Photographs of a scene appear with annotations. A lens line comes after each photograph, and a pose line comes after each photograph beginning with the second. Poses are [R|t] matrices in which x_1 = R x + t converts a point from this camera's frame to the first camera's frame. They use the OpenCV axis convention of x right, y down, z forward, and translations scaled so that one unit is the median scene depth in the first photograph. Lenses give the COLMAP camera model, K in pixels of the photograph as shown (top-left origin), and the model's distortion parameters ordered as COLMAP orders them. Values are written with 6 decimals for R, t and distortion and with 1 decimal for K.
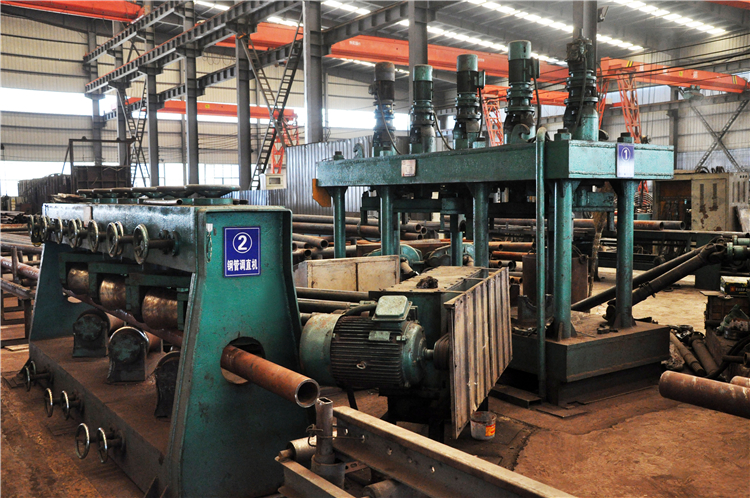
lens RADIAL K [[756.9, 0, 374.9], [0, 756.9, 246.9], [0, 0, 1]] dist [-0.001204, 0.000000]
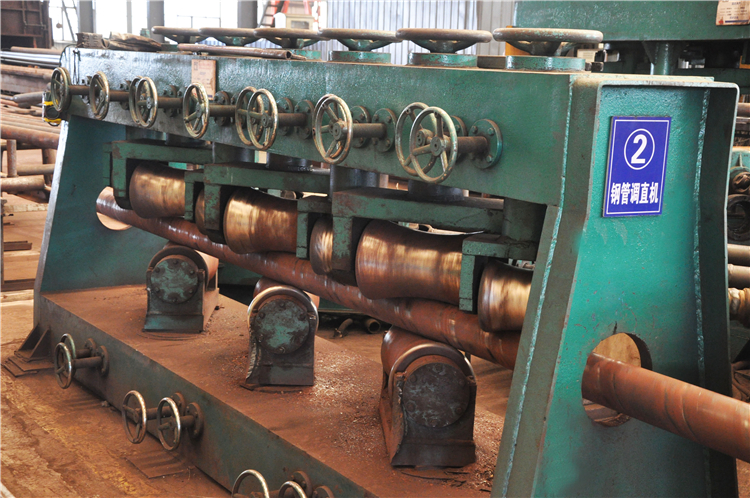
lens RADIAL K [[1166.9, 0, 375.0], [0, 1166.9, 251.2], [0, 0, 1]] dist [0.021738, 0.000000]
pose [[0.999024, 0.043373, 0.008391, -0.347877], [-0.043988, 0.994199, 0.098155, -0.006566], [-0.004085, -0.098428, 0.995136, 0.215643]]
